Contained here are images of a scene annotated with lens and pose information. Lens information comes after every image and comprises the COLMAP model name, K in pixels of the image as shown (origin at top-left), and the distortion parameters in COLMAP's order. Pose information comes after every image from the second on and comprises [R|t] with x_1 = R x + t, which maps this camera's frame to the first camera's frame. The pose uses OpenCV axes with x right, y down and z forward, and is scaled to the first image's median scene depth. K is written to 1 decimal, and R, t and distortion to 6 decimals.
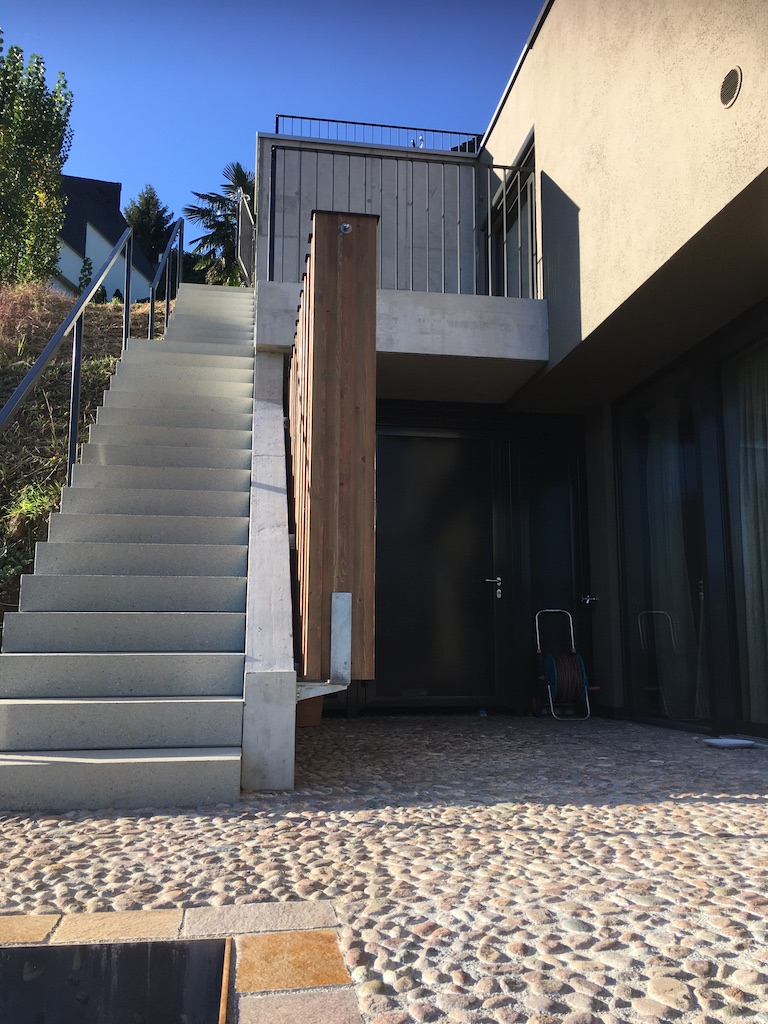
lens RADIAL K [[874.3, 0, 385.2], [0, 874.3, 511.3], [0, 0, 1]] dist [0.088119, -0.124164]
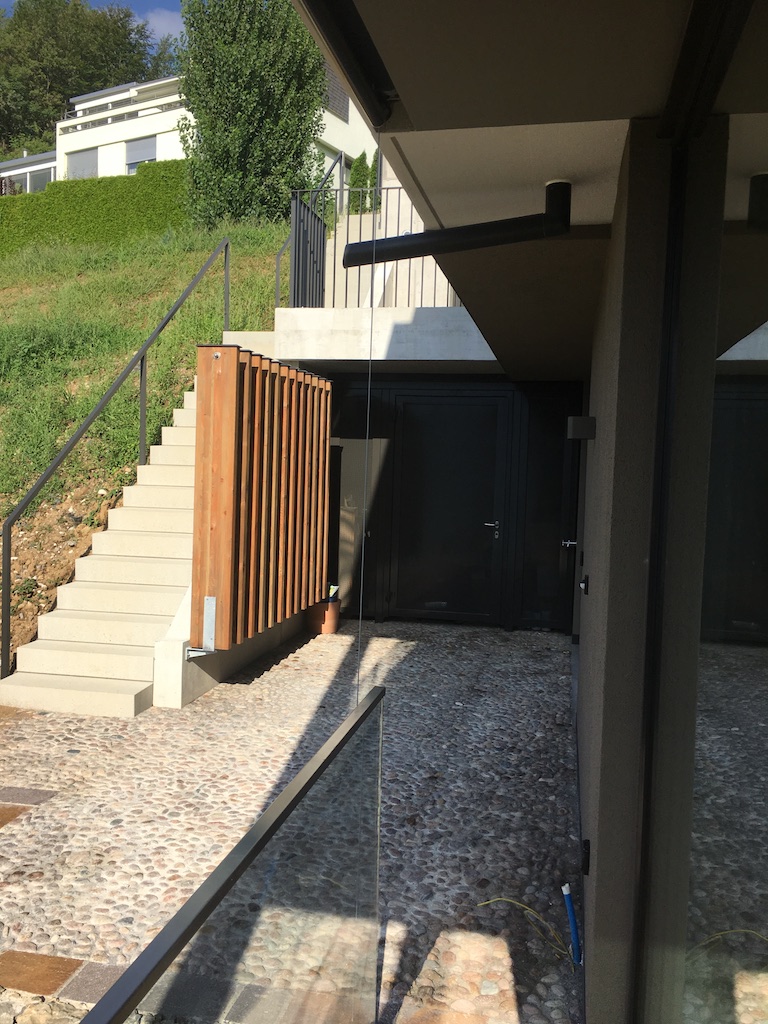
lens RADIAL K [[874.3, 0, 381.9], [0, 874.3, 514.1], [0, 0, 1]] dist [0.088119, -0.124164]
pose [[0.934029, 0.043196, -0.354576, 0.484797], [0.033033, 0.977962, 0.206153, -0.227013], [0.355667, -0.204266, 0.912018, -0.207073]]
